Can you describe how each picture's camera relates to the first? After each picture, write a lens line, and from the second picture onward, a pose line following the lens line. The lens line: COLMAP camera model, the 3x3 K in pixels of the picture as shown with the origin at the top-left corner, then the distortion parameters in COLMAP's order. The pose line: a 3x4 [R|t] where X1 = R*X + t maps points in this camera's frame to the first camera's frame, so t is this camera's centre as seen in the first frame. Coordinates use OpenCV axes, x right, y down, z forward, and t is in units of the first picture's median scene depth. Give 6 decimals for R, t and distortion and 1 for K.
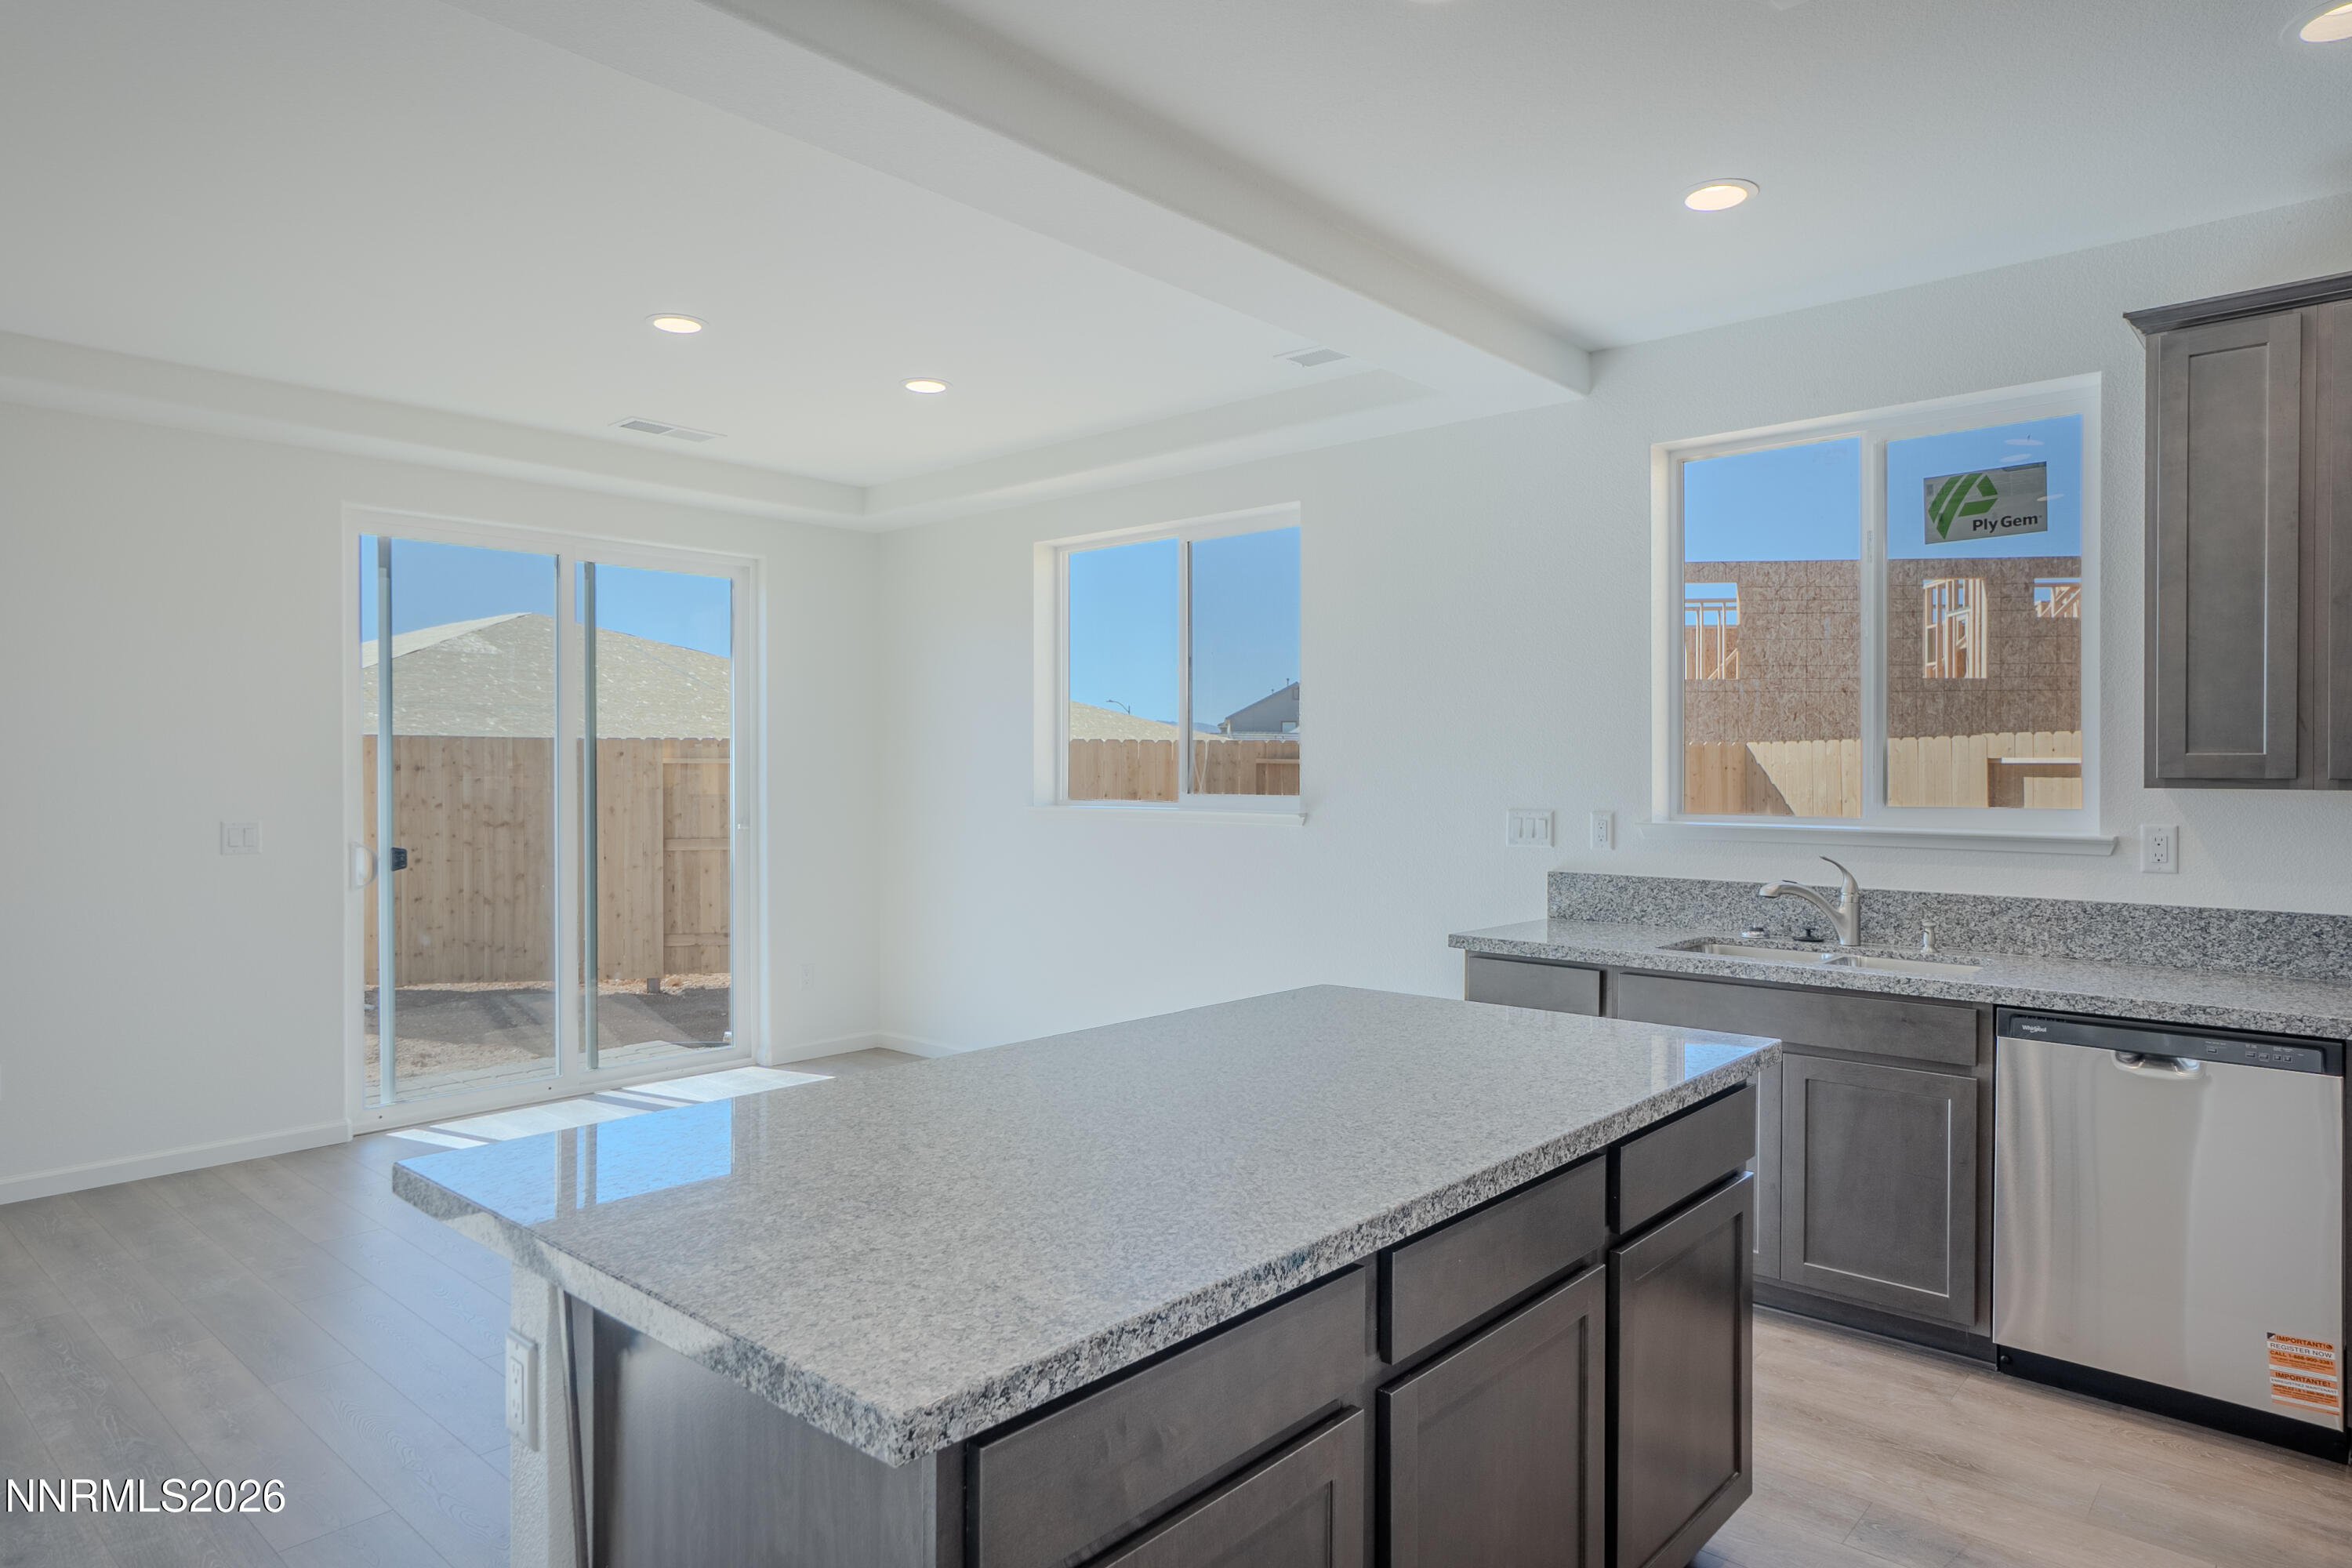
lens RADIAL K [[1385.7, 0, 1176.0], [0, 1385.7, 784.0], [0, 0, 1]] dist [-0.001229, 0.000322]
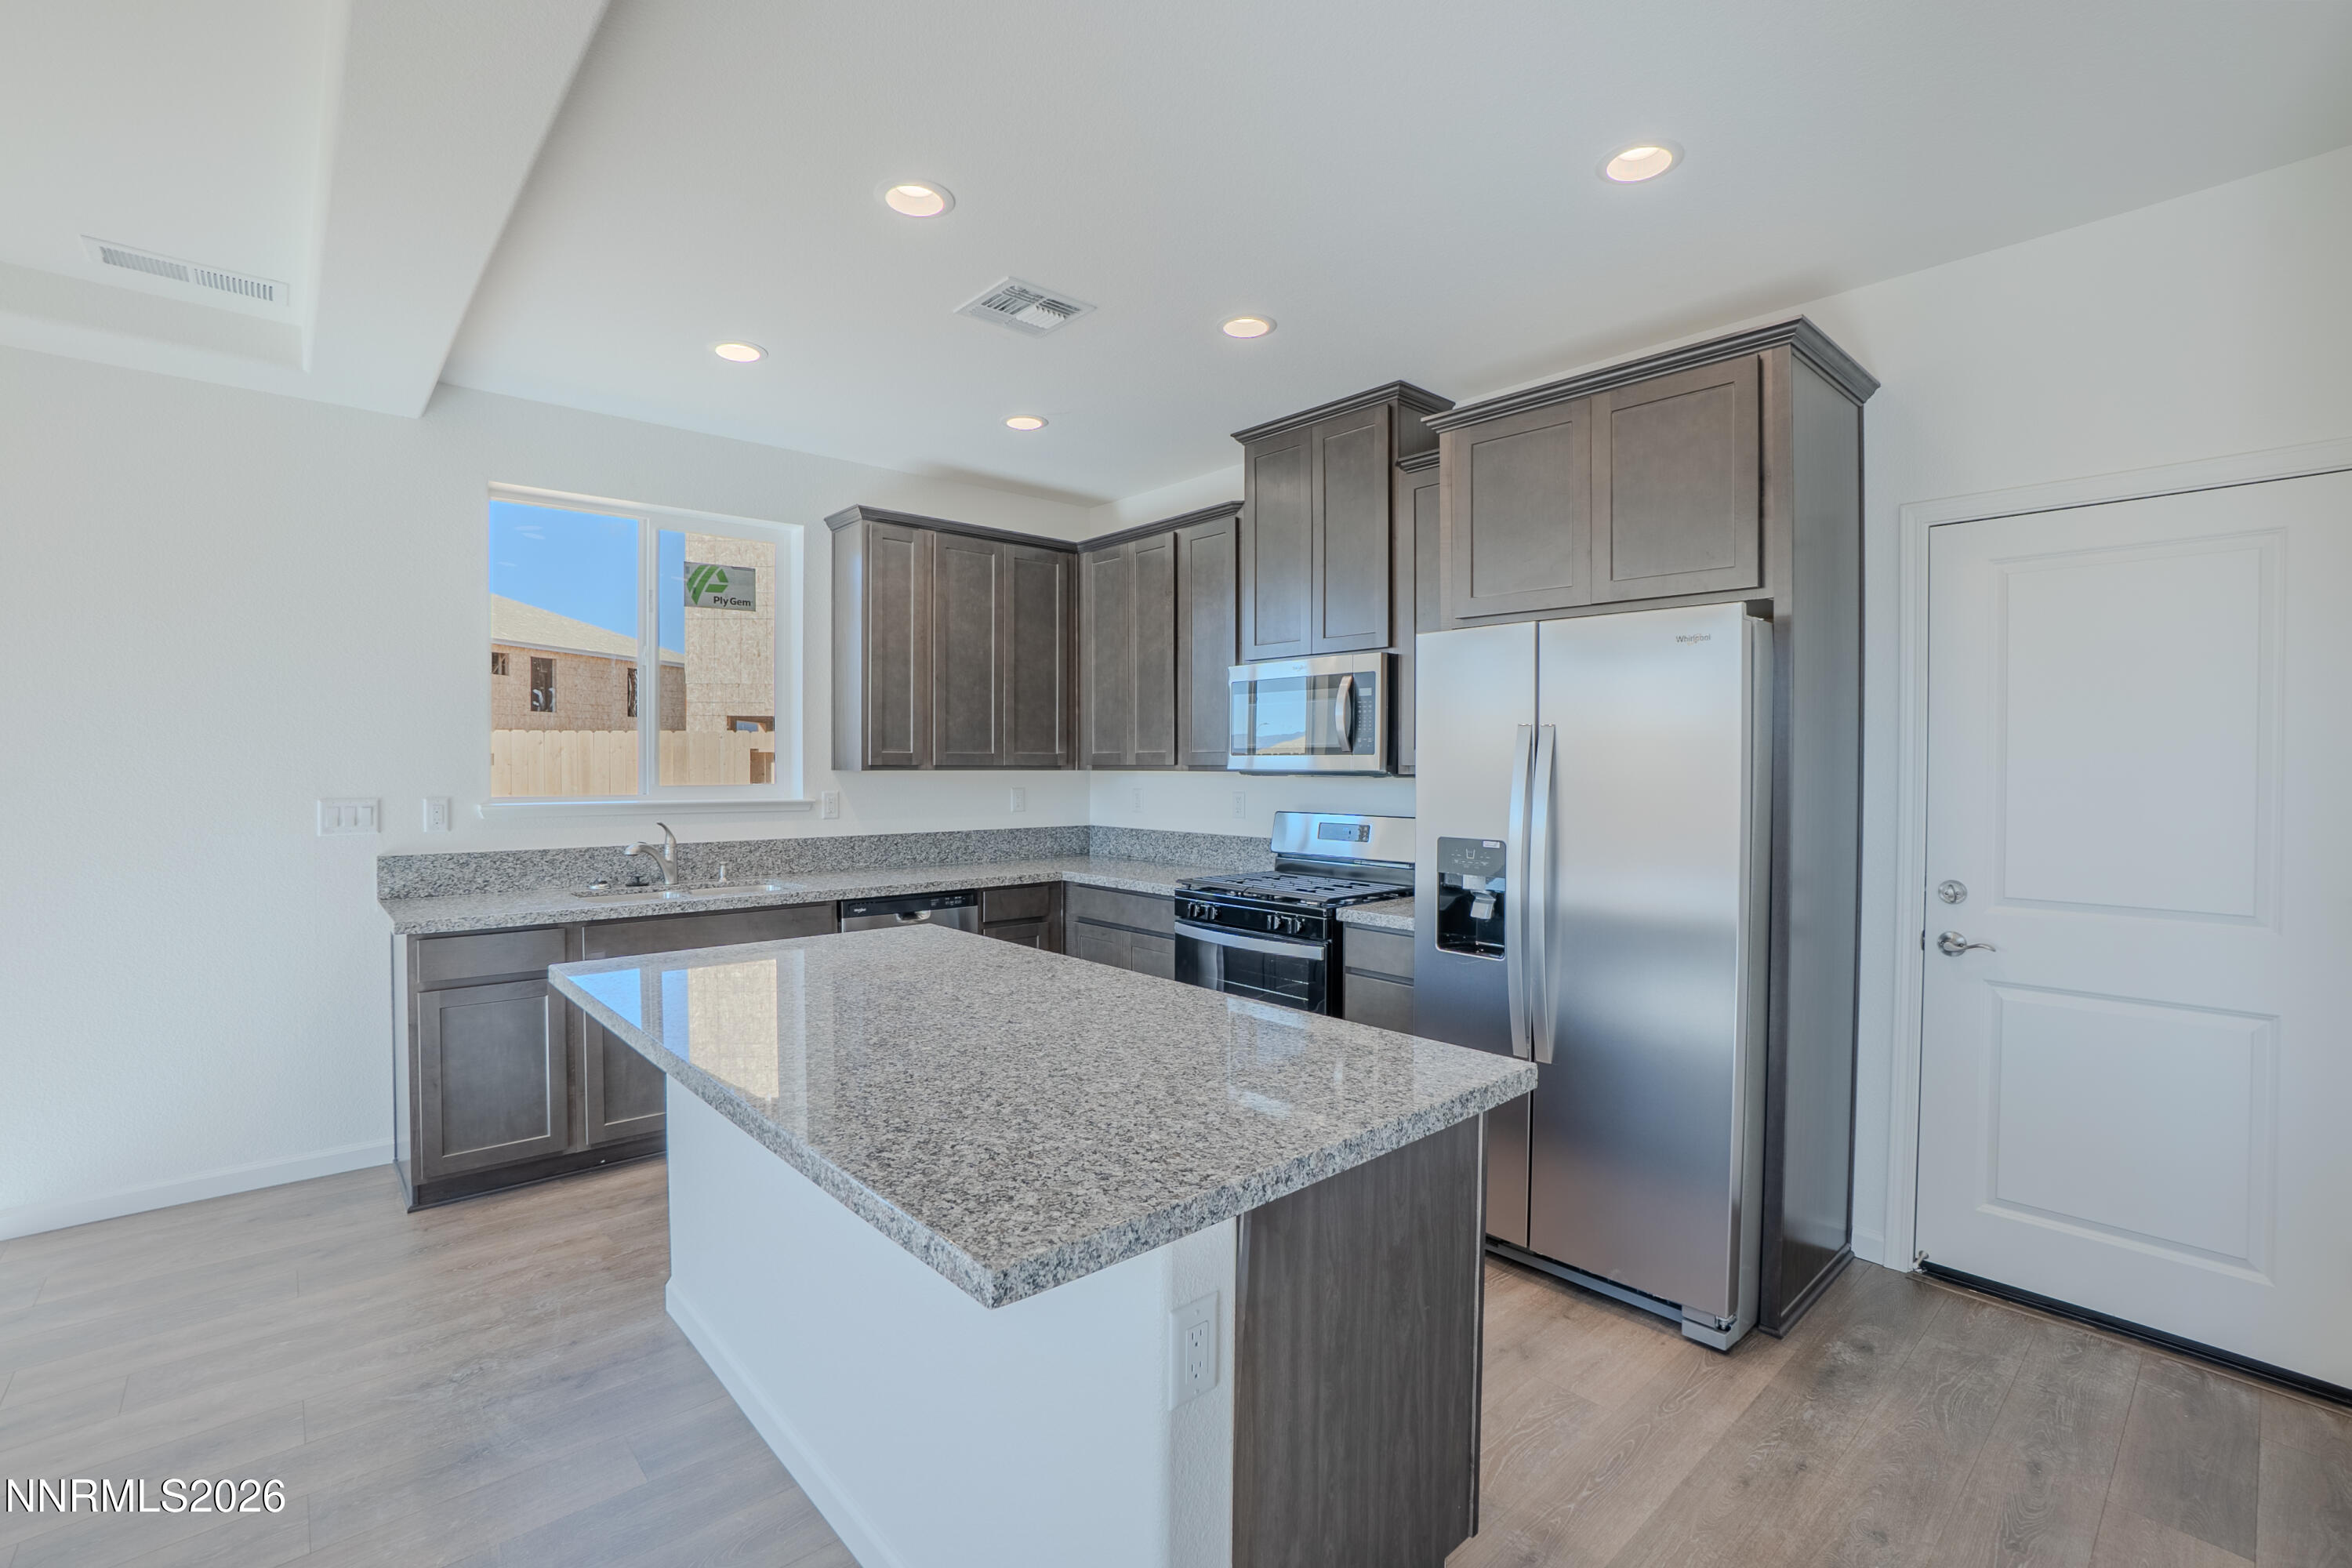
lens RADIAL K [[1043.4, 0, 1171.4], [0, 1043.4, 774.2], [0, 0, 1]] dist [-0.039813, 0.000406]
pose [[0.115317, -0.011817, 0.993258, -0.507304], [0.007758, 0.999909, 0.010995, -0.003388], [-0.993298, 0.006438, 0.115398, 0.377309]]
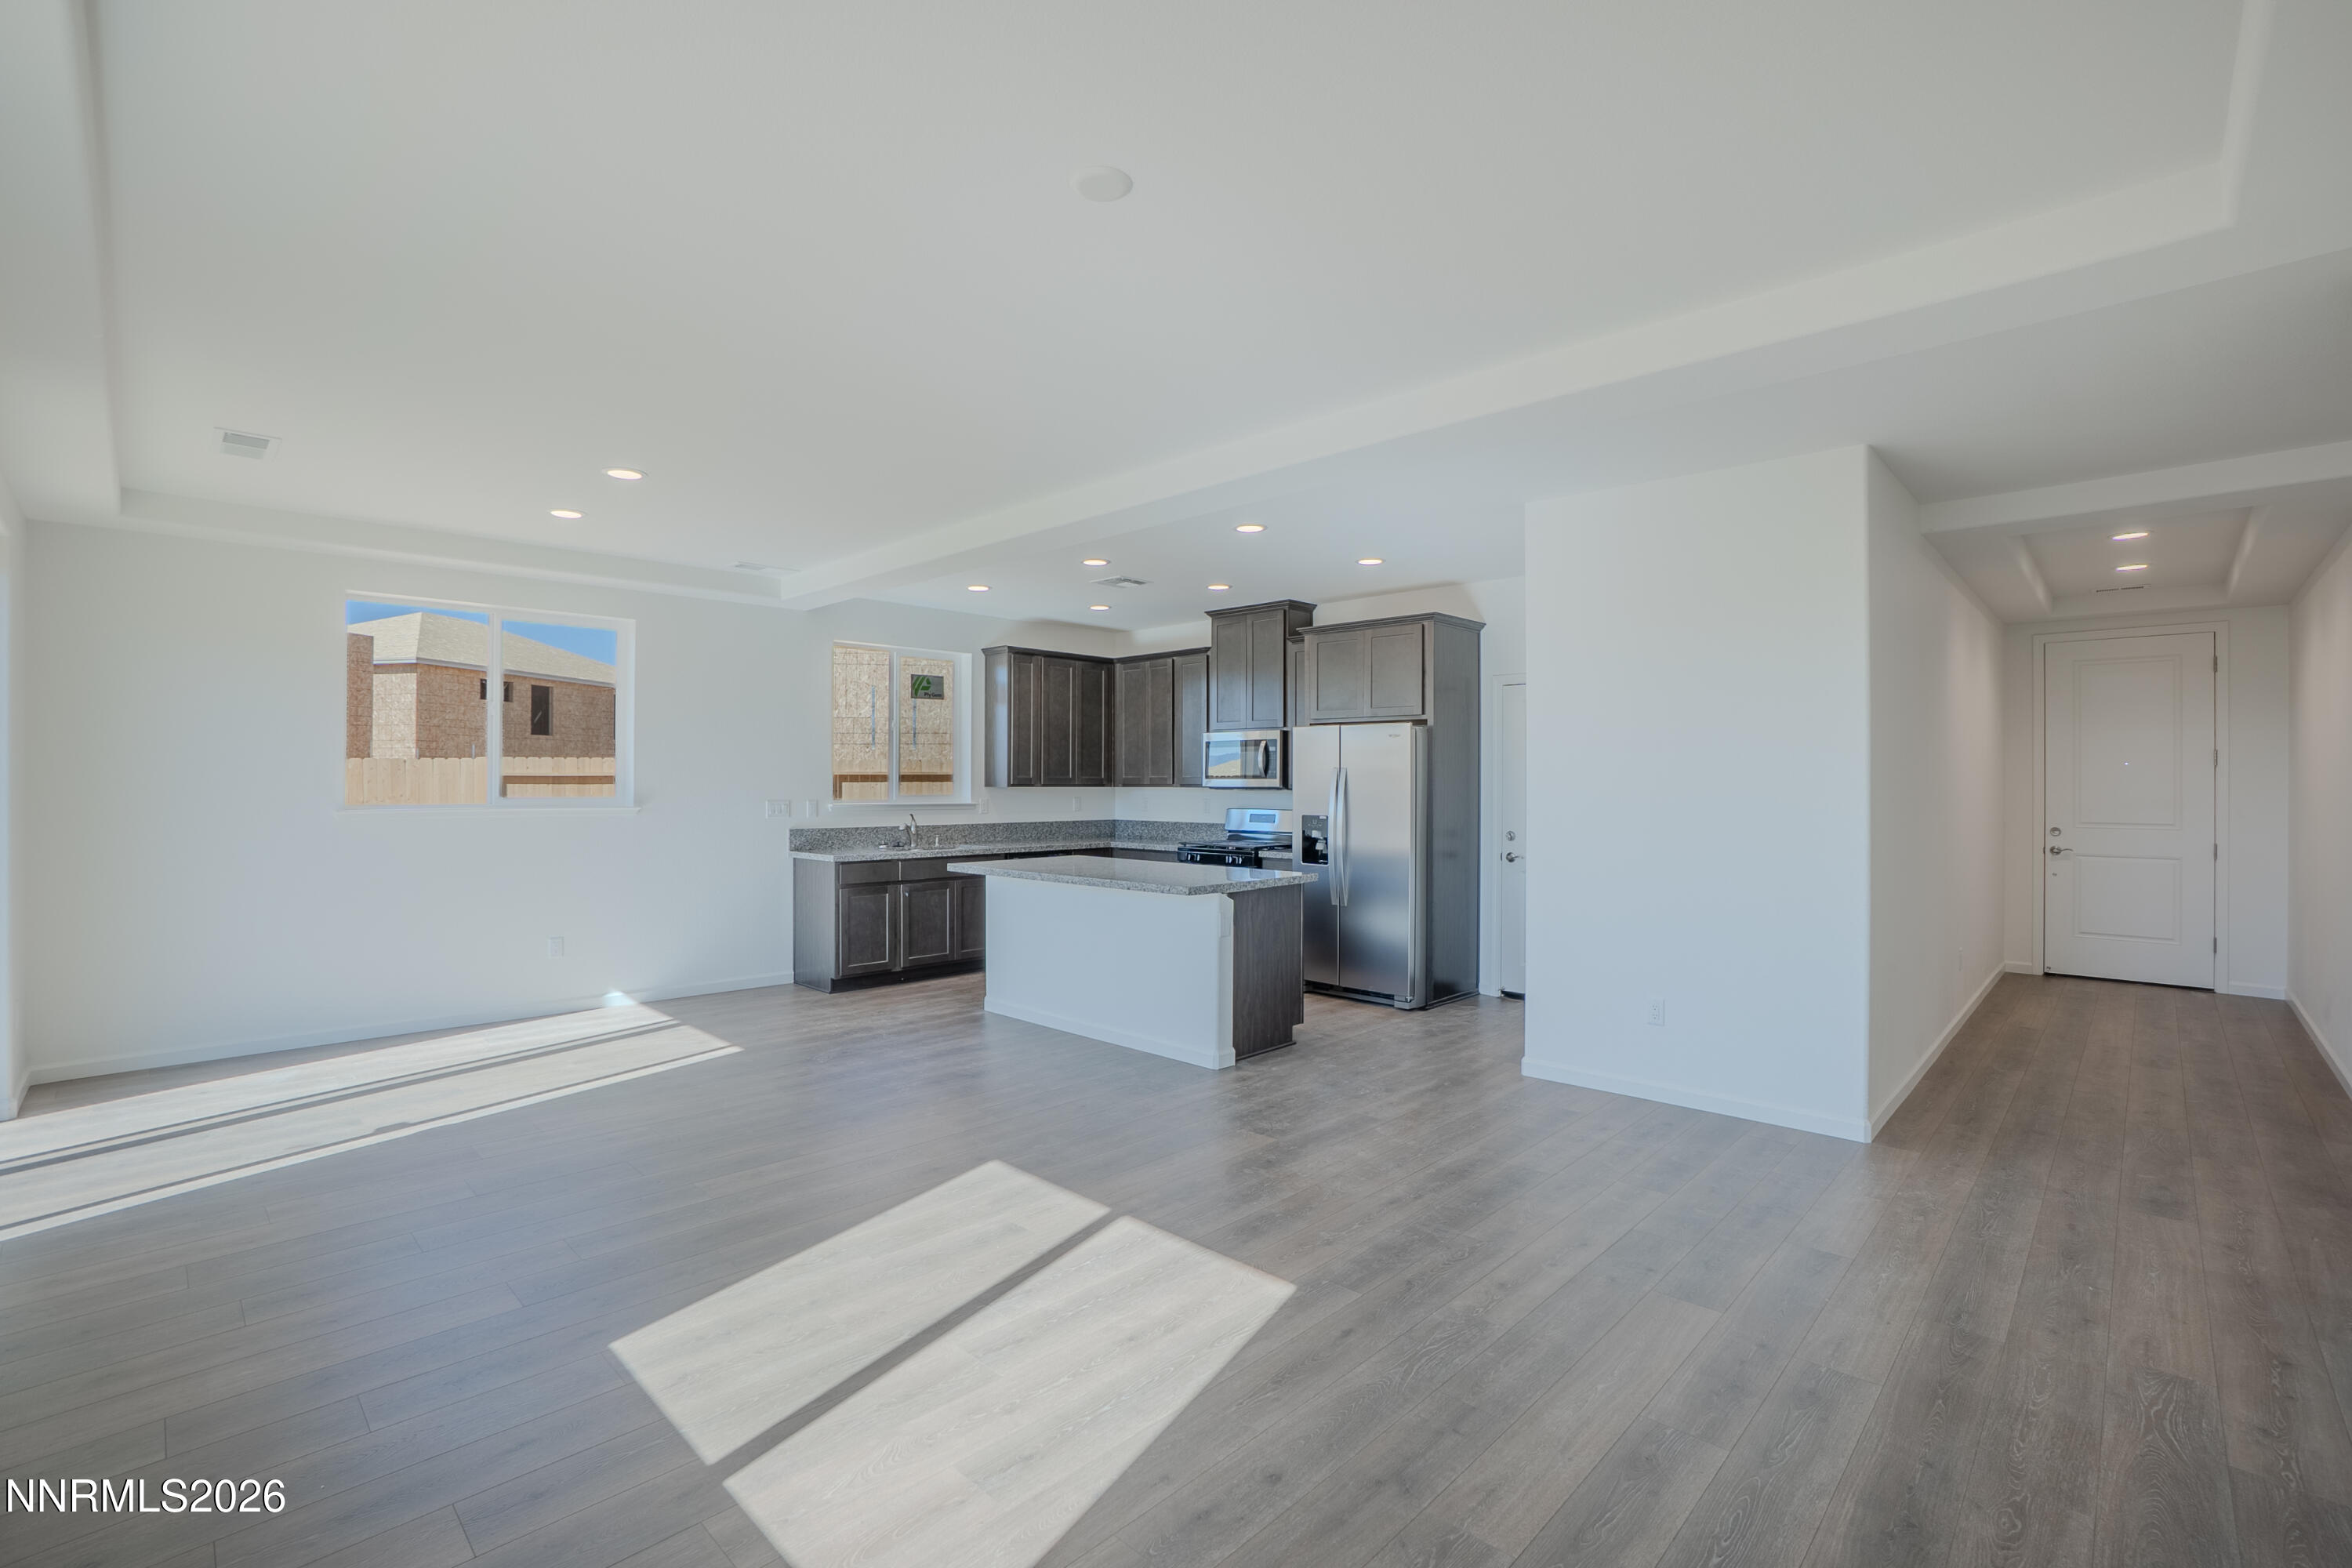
lens RADIAL K [[1043.4, 0, 1171.4], [0, 1043.4, 774.2], [0, 0, 1]] dist [-0.039813, 0.000406]
pose [[0.045464, 0.006473, 0.998945, -1.537567], [0.007542, 0.999948, -0.006822, -0.006551], [-0.998938, 0.007844, 0.045413, 0.412816]]
